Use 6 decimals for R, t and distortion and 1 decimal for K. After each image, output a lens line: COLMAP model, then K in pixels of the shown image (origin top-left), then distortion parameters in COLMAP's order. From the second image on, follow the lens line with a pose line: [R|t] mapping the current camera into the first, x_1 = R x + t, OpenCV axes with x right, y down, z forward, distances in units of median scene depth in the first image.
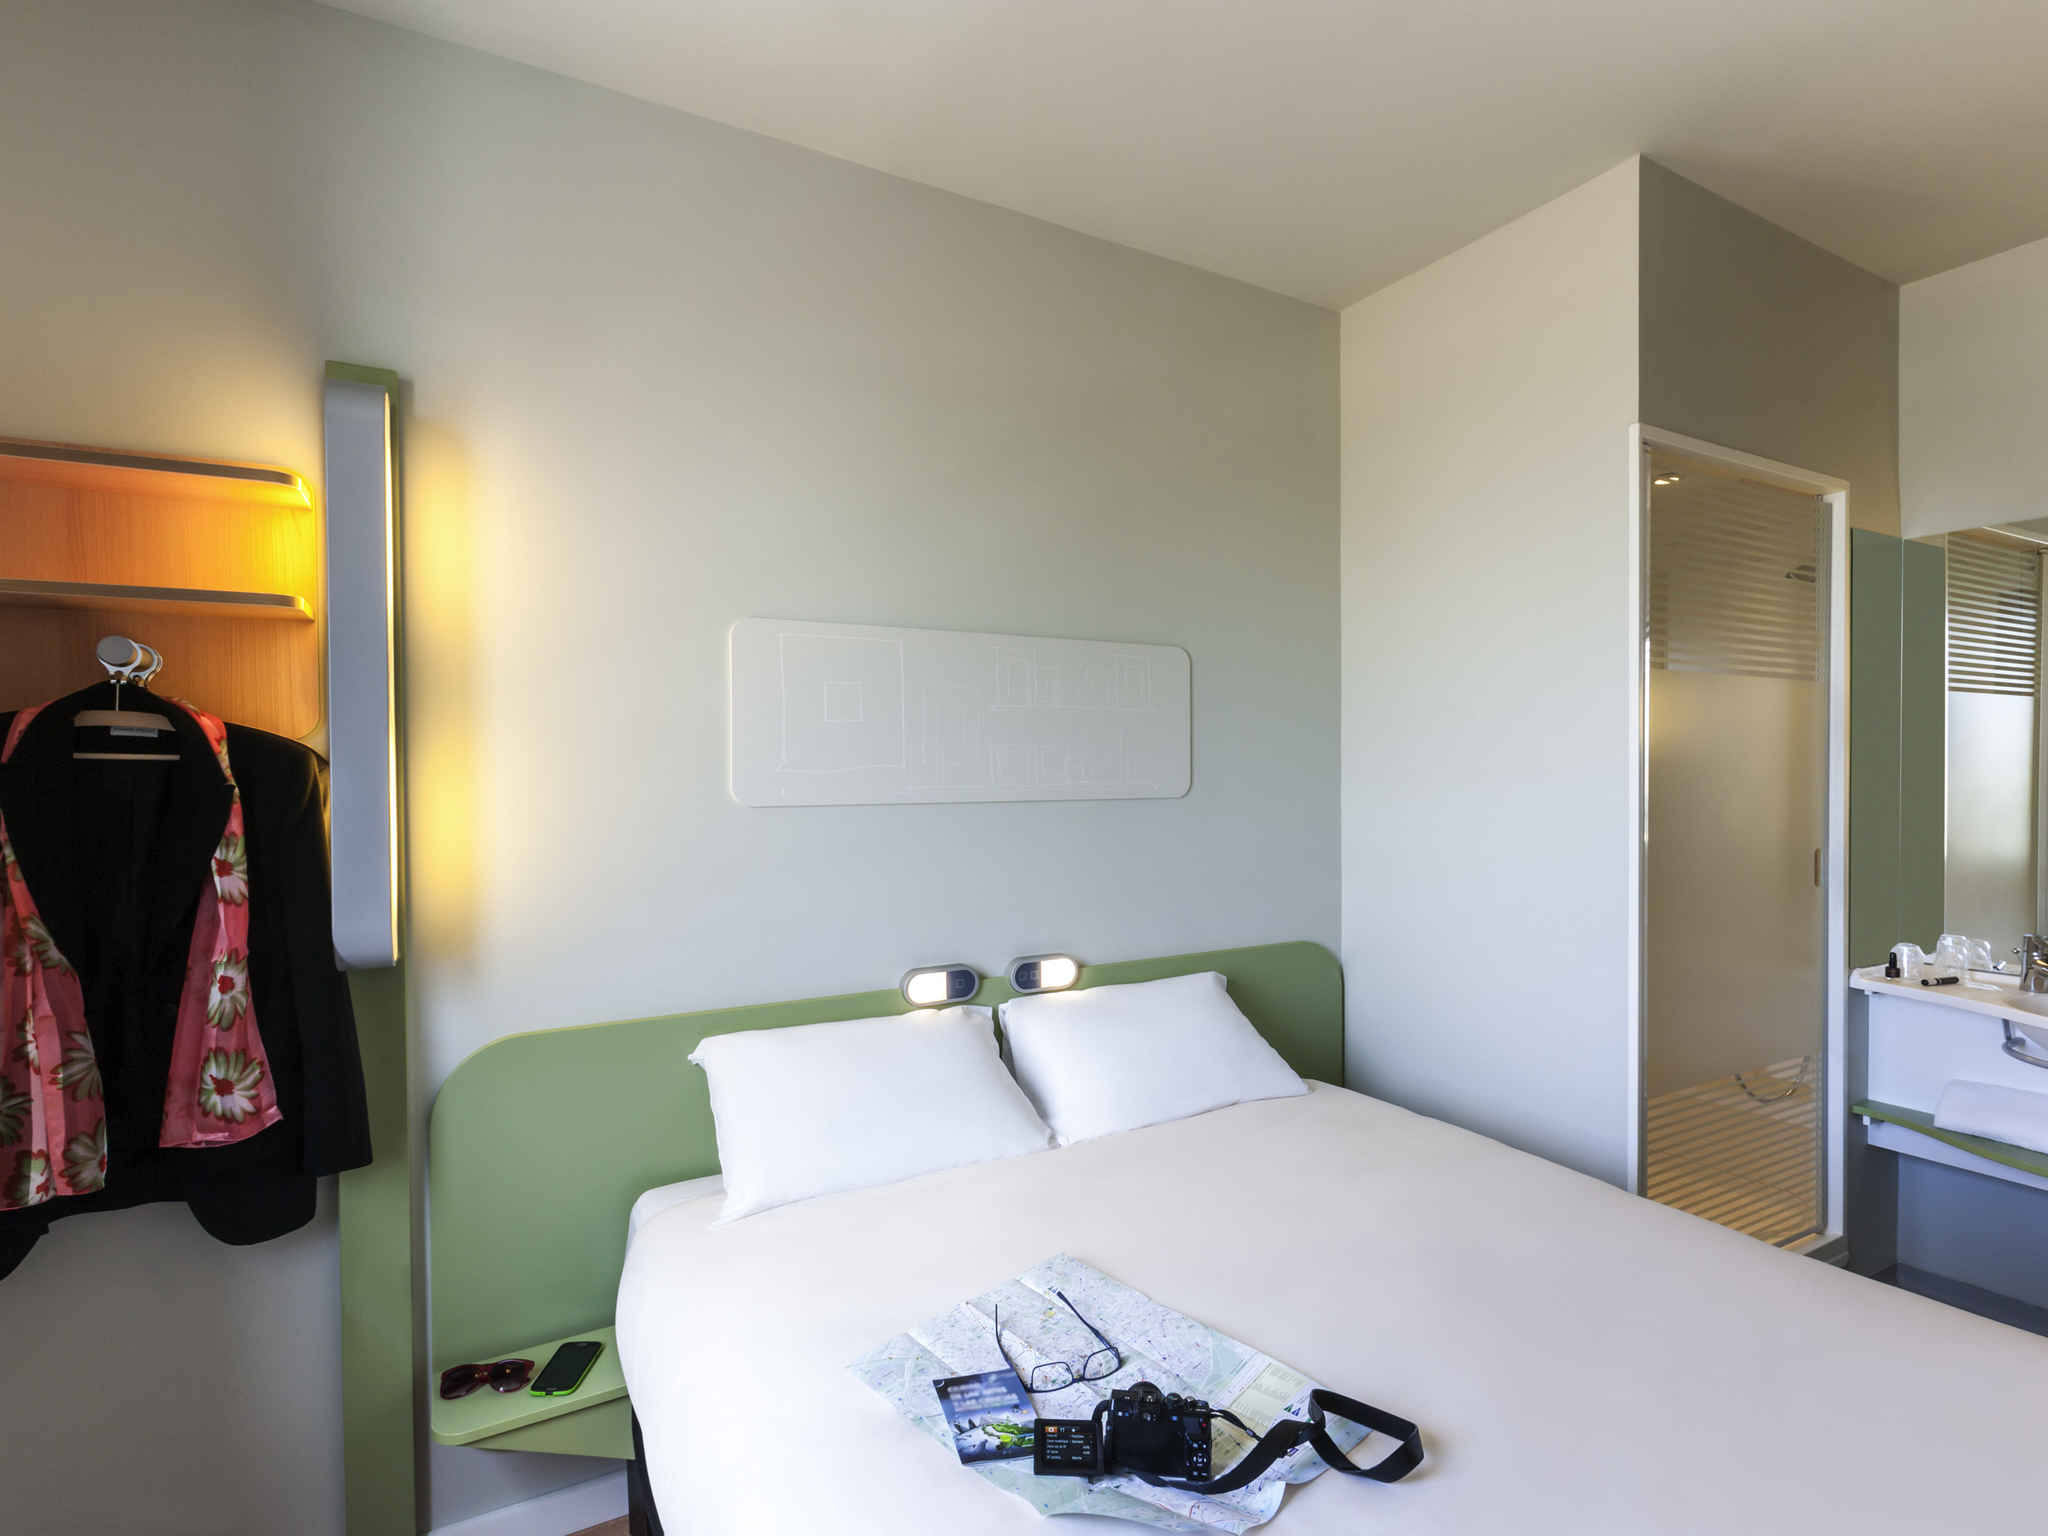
lens RADIAL K [[1036.1, 0, 1026.2], [0, 1036.1, 778.3], [0, 0, 1]] dist [0.006663, 0.000641]
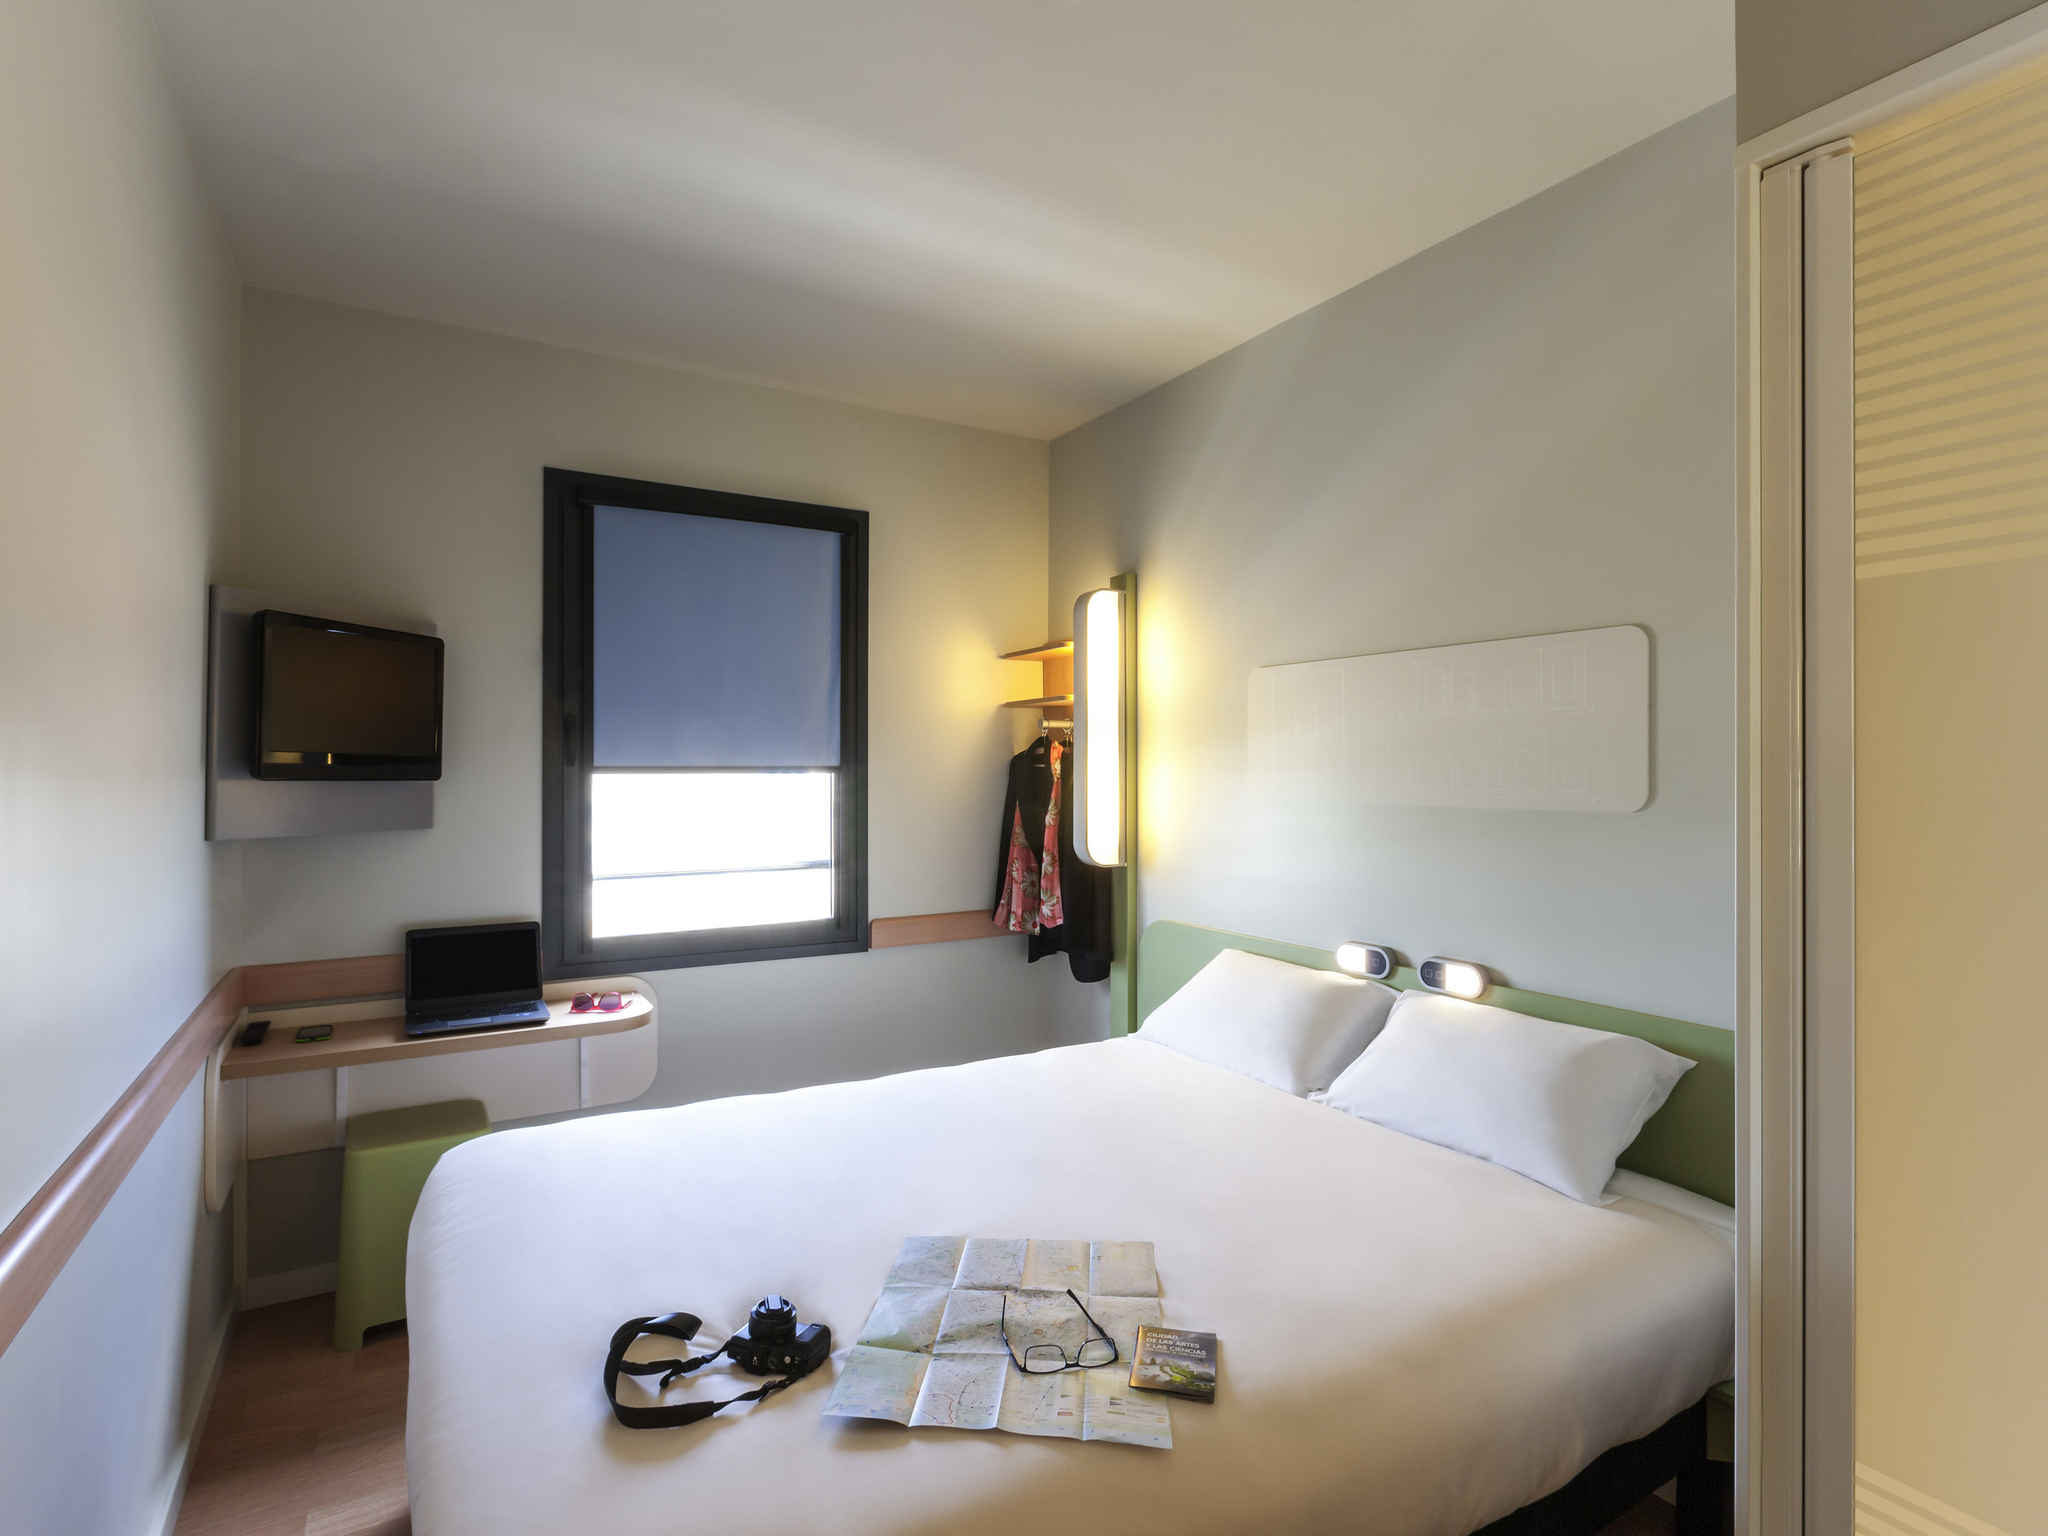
lens RADIAL K [[1036.1, 0, 1031.0], [0, 1036.1, 763.7], [0, 0, 1]] dist [0.006663, 0.000641]
pose [[0.029240, -0.005248, -0.999559, 1.092613], [-0.015936, 0.999857, -0.005716, -0.007069], [0.999445, 0.016096, 0.029152, 0.602355]]
